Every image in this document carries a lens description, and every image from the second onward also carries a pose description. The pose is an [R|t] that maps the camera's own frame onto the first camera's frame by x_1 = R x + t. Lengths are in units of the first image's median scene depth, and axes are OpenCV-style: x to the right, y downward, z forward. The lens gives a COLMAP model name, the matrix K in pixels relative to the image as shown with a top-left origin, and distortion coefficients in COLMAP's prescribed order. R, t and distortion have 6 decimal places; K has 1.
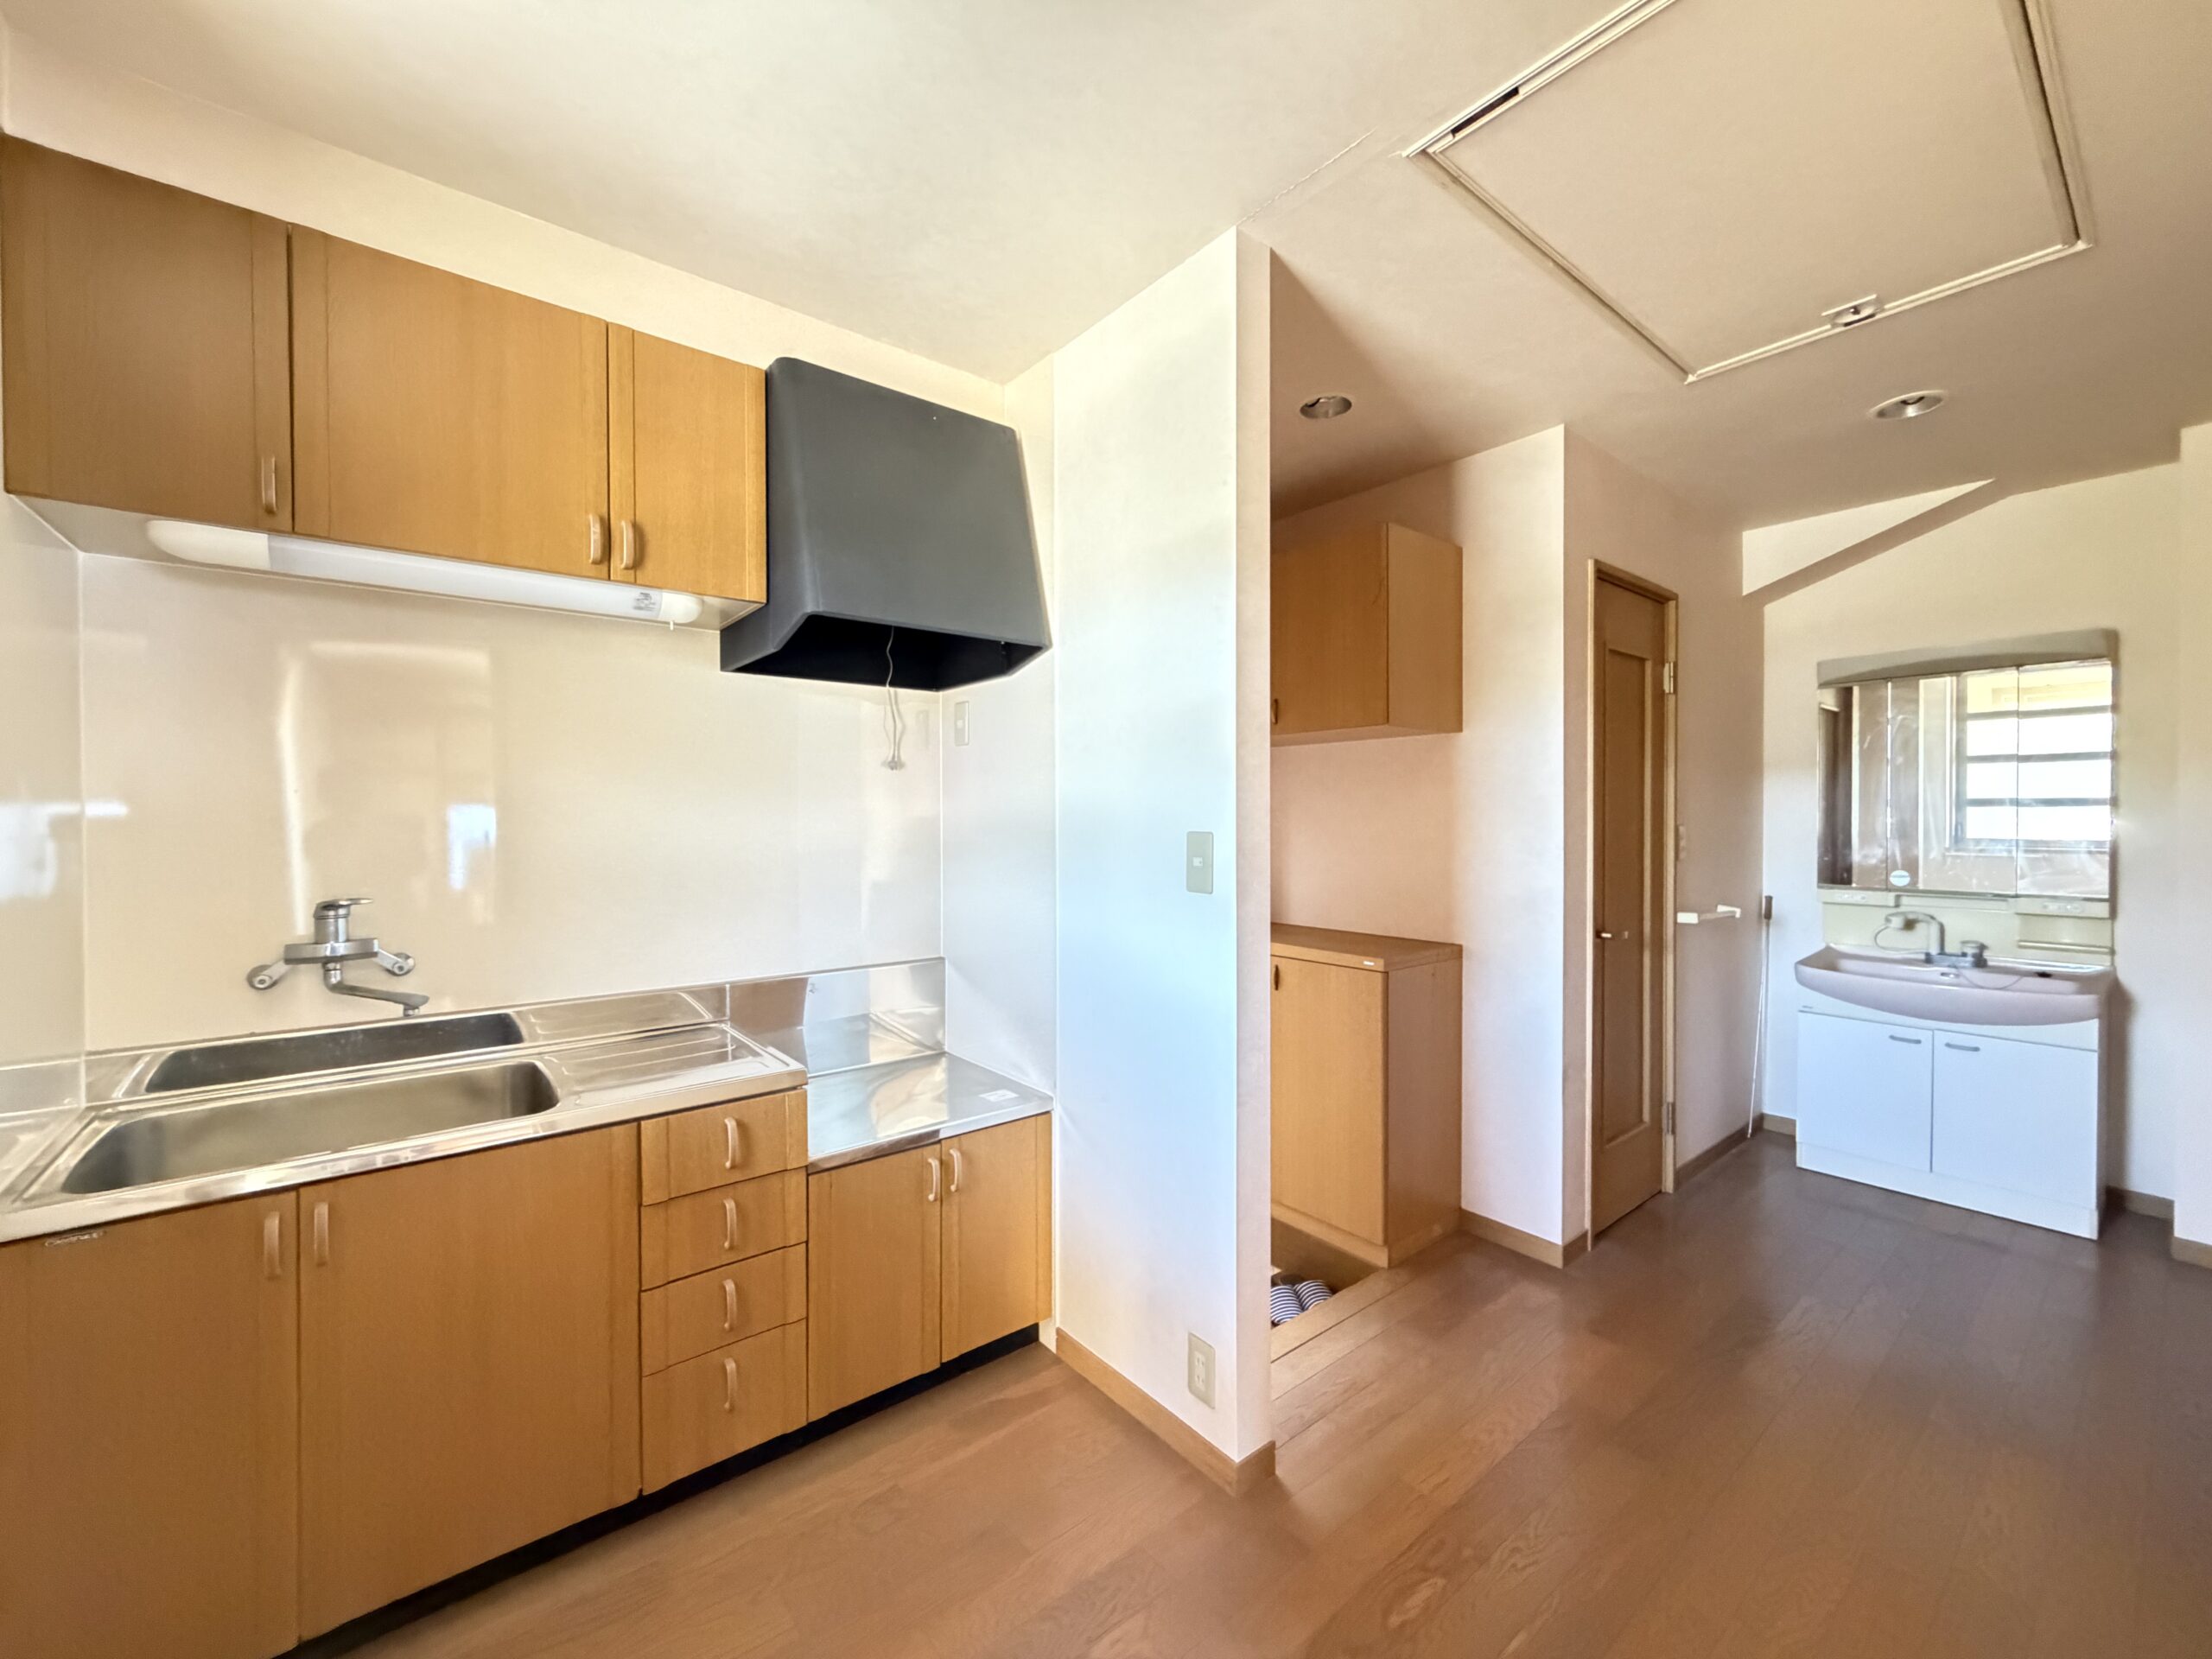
lens RADIAL K [[881.8, 0, 1100.4], [0, 881.8, 825.6], [0, 0, 1]] dist [0.002180, -0.000492]
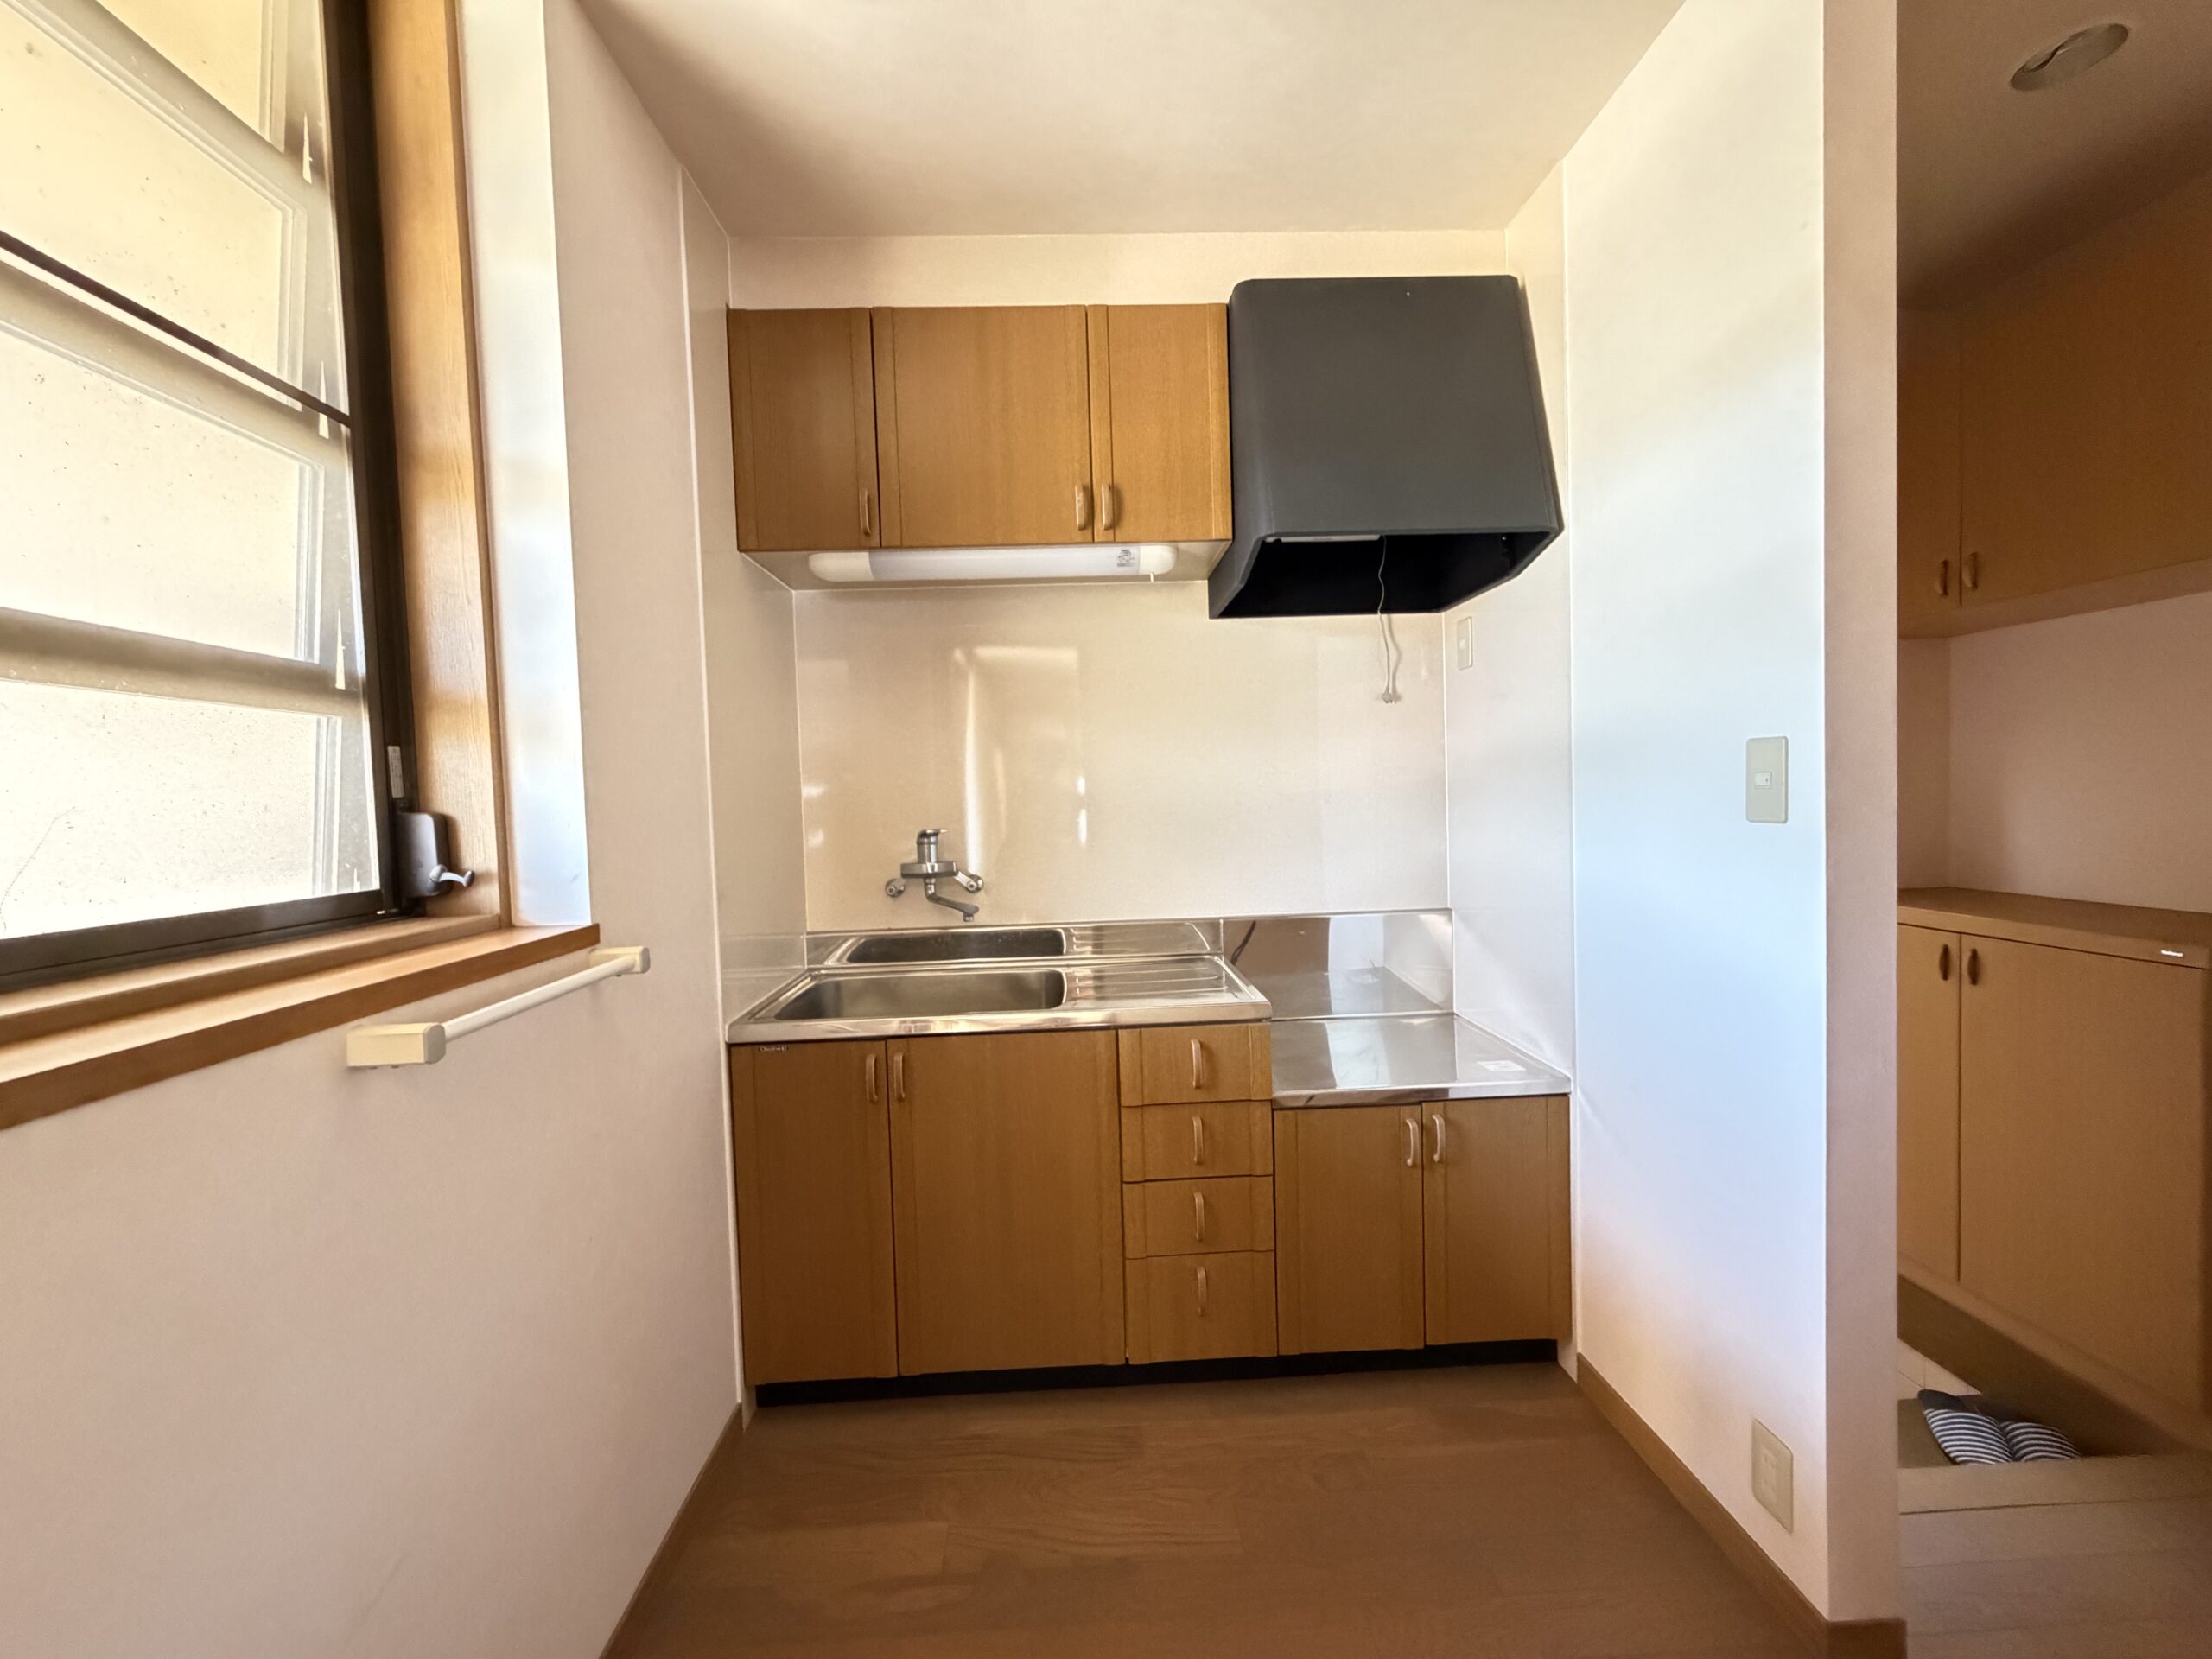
lens RADIAL K [[881.8, 0, 1100.4], [0, 881.8, 825.6], [0, 0, 1]] dist [0.002180, -0.000492]
pose [[0.804341, -0.004087, -0.594154, 0.085424], [0.026466, 0.999230, 0.028955, 0.035917], [0.593578, -0.039015, 0.803830, 0.083163]]
